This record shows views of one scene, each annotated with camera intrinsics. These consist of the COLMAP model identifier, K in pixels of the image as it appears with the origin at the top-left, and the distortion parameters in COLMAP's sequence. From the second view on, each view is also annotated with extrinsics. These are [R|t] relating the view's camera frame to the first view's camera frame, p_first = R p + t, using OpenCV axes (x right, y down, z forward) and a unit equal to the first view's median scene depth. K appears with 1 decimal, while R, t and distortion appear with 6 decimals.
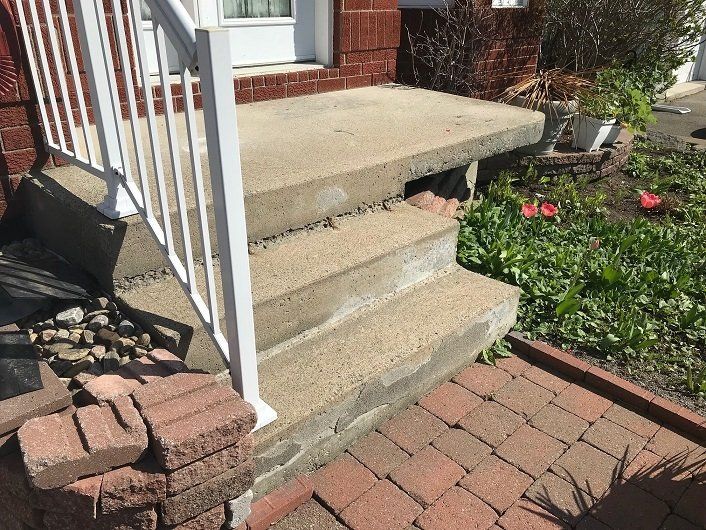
lens RADIAL K [[581.6, 0, 353.0], [0, 581.6, 265.0], [0, 0, 1]] dist [0.011556, -0.006602]
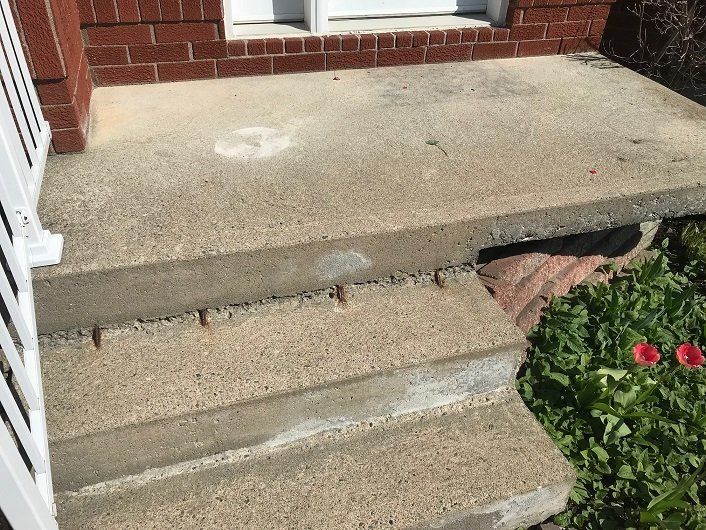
lens RADIAL K [[581.6, 0, 353.0], [0, 581.6, 265.0], [0, 0, 1]] dist [0.011556, -0.006602]
pose [[0.897590, 0.269253, -0.349049, 0.211933], [-0.207176, 0.956558, 0.205120, -0.246736], [0.389115, -0.111799, 0.914380, 0.316118]]
